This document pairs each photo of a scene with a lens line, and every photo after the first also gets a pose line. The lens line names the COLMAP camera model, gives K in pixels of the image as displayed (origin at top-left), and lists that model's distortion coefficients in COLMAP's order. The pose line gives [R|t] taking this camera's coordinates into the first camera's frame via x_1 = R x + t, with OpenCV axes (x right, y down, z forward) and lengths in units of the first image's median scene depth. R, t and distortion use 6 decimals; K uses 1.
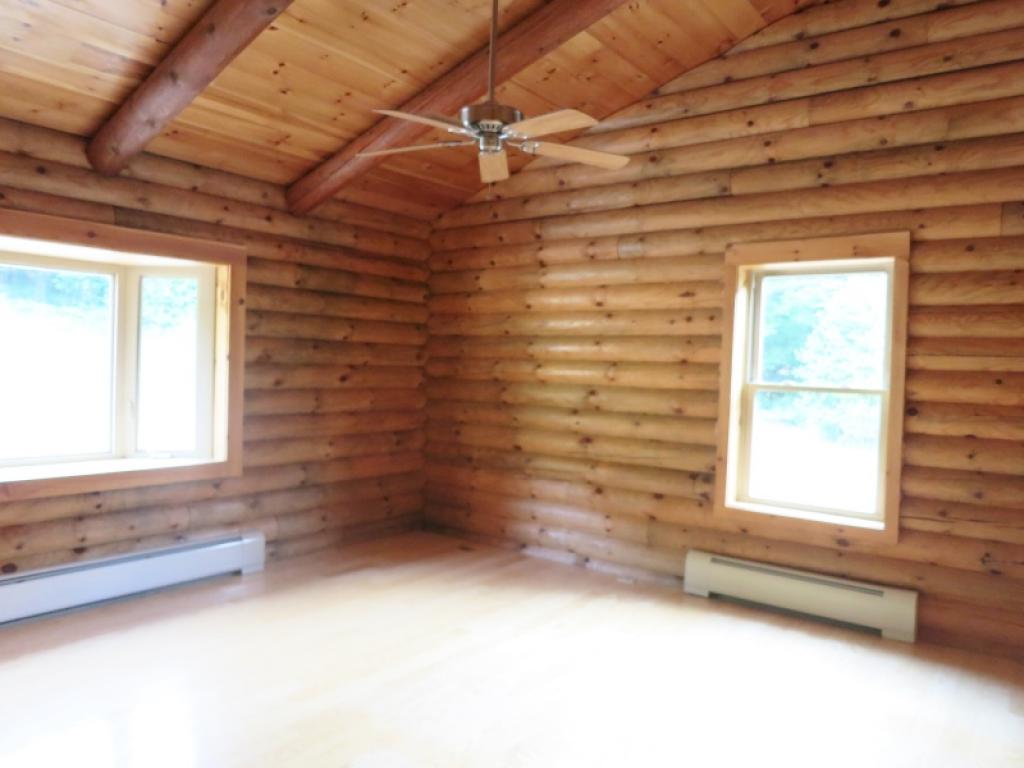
lens RADIAL K [[735.9, 0, 511.8], [0, 735.9, 381.2], [0, 0, 1]] dist [-0.055037, 0.014322]
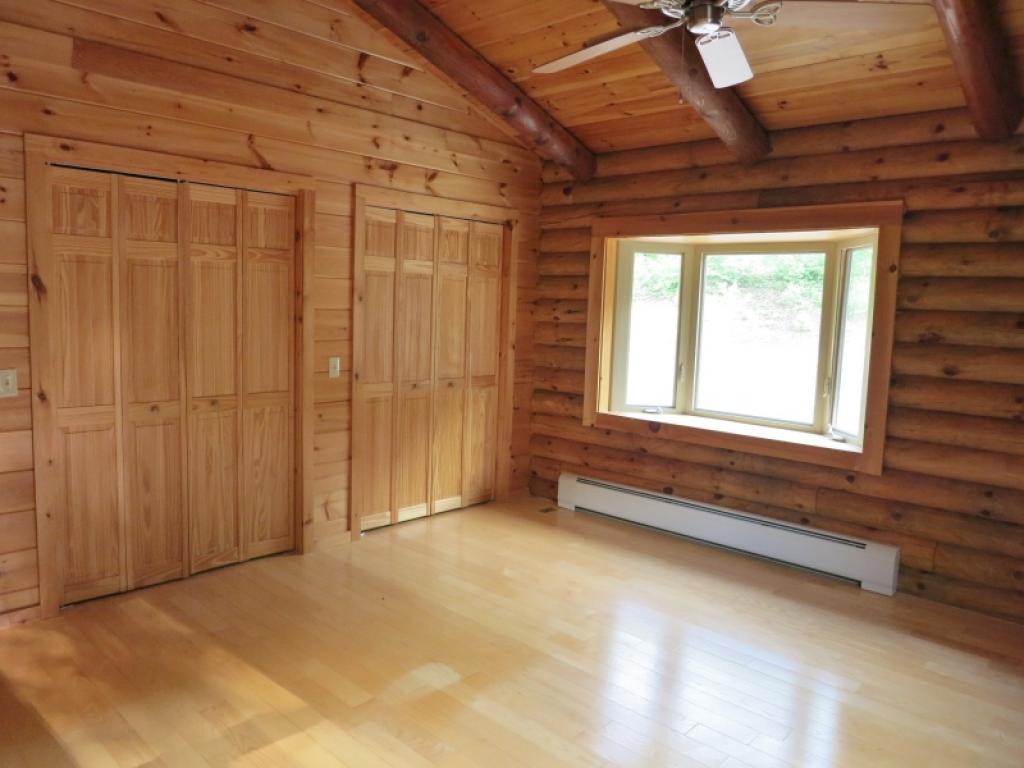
lens RADIAL K [[735.9, 0, 510.4], [0, 735.9, 386.7], [0, 0, 1]] dist [-0.055037, 0.014322]
pose [[-0.109882, 0.073279, -0.991240, 0.525768], [-0.067555, 0.994422, 0.081003, -0.012774], [0.991646, 0.075864, -0.104319, 0.689127]]
